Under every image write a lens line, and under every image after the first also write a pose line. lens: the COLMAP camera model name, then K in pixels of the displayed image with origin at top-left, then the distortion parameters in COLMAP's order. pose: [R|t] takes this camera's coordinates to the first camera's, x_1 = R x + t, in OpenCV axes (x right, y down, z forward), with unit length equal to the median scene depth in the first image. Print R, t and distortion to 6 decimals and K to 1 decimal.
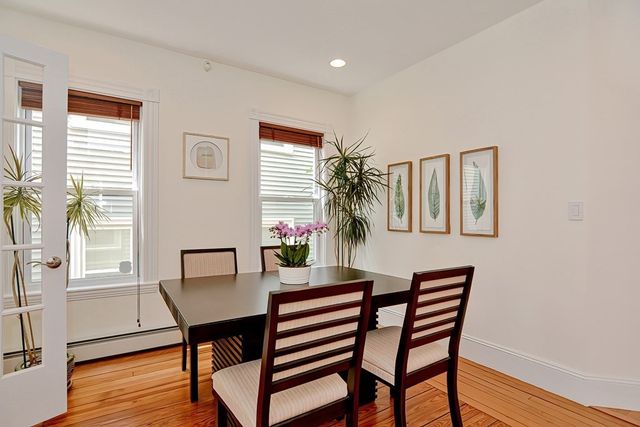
lens RADIAL K [[318.3, 0, 320.1], [0, 318.3, 215.9], [0, 0, 1]] dist [-0.013827, -0.000217]
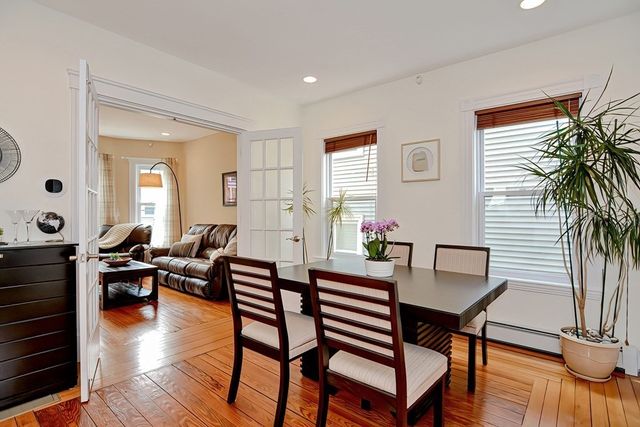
lens RADIAL K [[342.6, 0, 322.8], [0, 342.6, 215.0], [0, 0, 1]] dist [-0.003165, -0.000276]
pose [[0.295927, 0.003357, -0.955205, 0.775469], [0.008306, 0.999947, 0.006087, -0.006360], [0.955174, -0.009735, 0.295884, 0.350944]]
